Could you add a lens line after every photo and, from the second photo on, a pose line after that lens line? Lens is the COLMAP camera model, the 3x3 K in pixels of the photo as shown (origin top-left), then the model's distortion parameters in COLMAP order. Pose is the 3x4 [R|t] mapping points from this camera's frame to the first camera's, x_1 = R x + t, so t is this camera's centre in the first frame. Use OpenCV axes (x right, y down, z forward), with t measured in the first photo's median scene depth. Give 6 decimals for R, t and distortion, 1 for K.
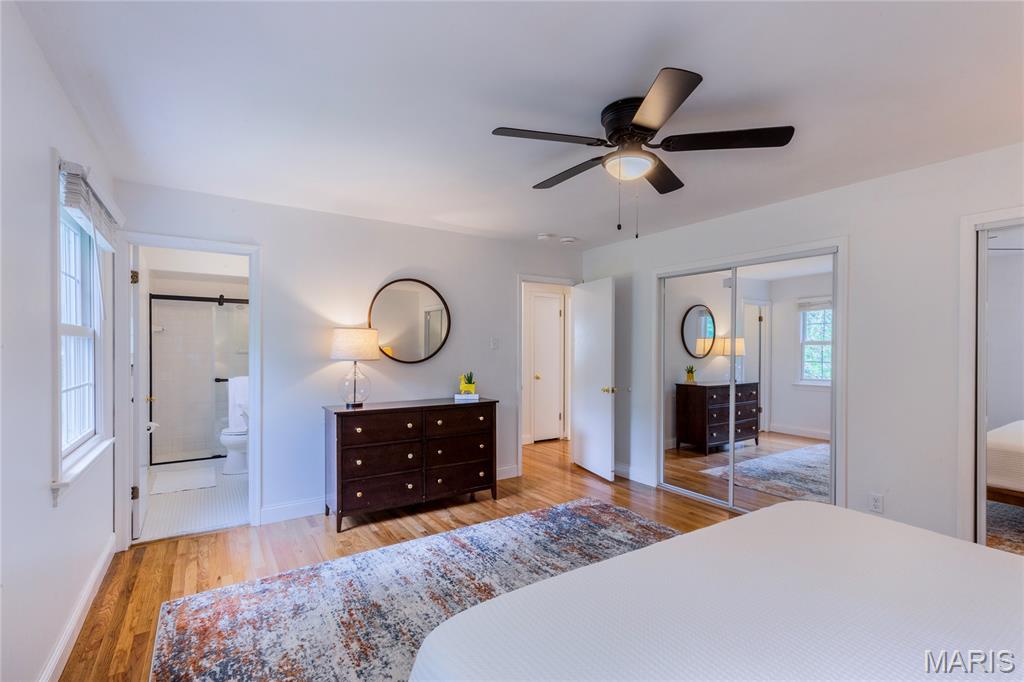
lens RADIAL K [[458.5, 0, 512.5], [0, 458.5, 345.2], [0, 0, 1]] dist [0.010085, 0.000185]
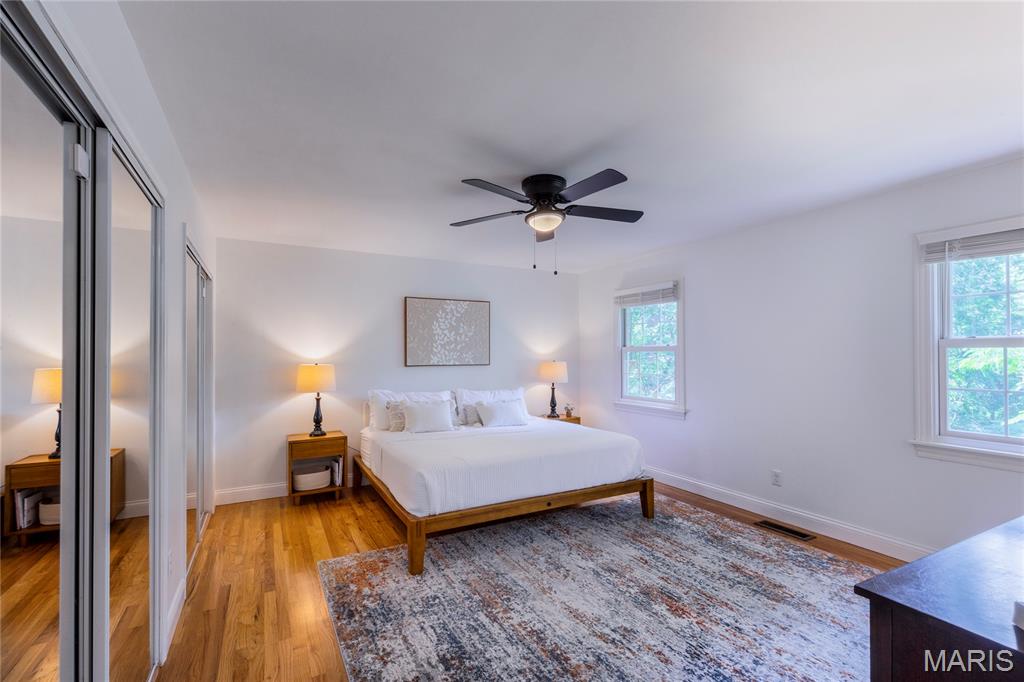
lens RADIAL K [[458.5, 0, 507.4], [0, 458.5, 354.4], [0, 0, 1]] dist [0.010085, 0.000185]
pose [[-0.995358, -0.002307, 0.096218, 0.182165], [-0.002177, 0.999997, 0.001457, -0.000044], [-0.096221, 0.001241, -0.995359, 1.802364]]
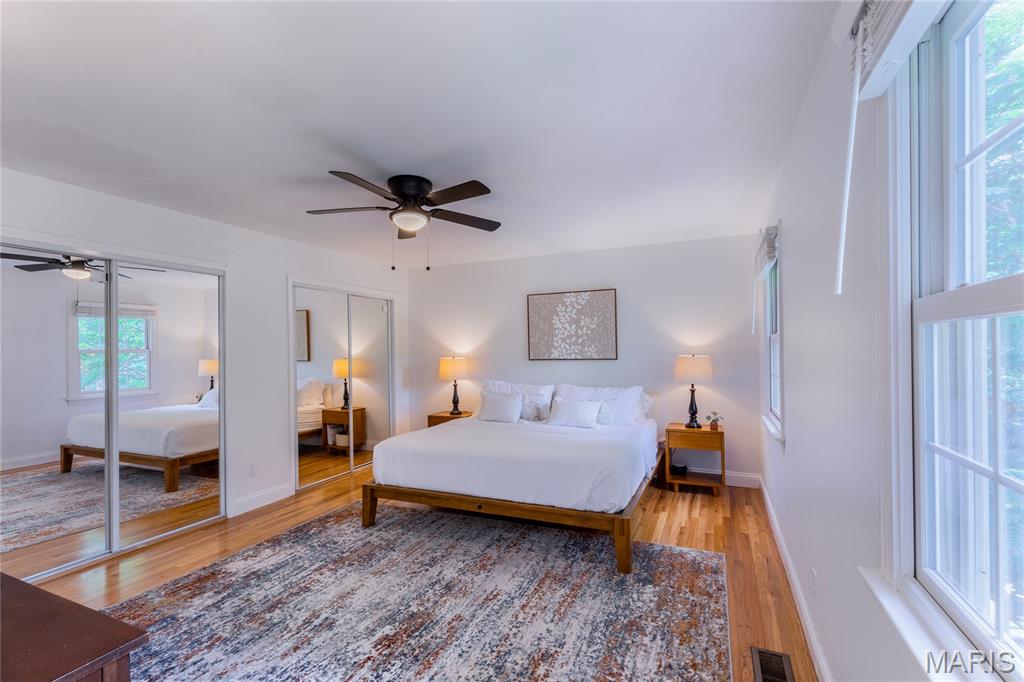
lens RADIAL K [[458.5, 0, 516.3], [0, 458.5, 347.5], [0, 0, 1]] dist [0.010085, 0.000185]
pose [[-0.536594, 0.006263, 0.843817, -0.818927], [0.012441, 0.999922, 0.000489, -0.002933], [-0.843749, 0.010760, -0.536630, 1.136246]]
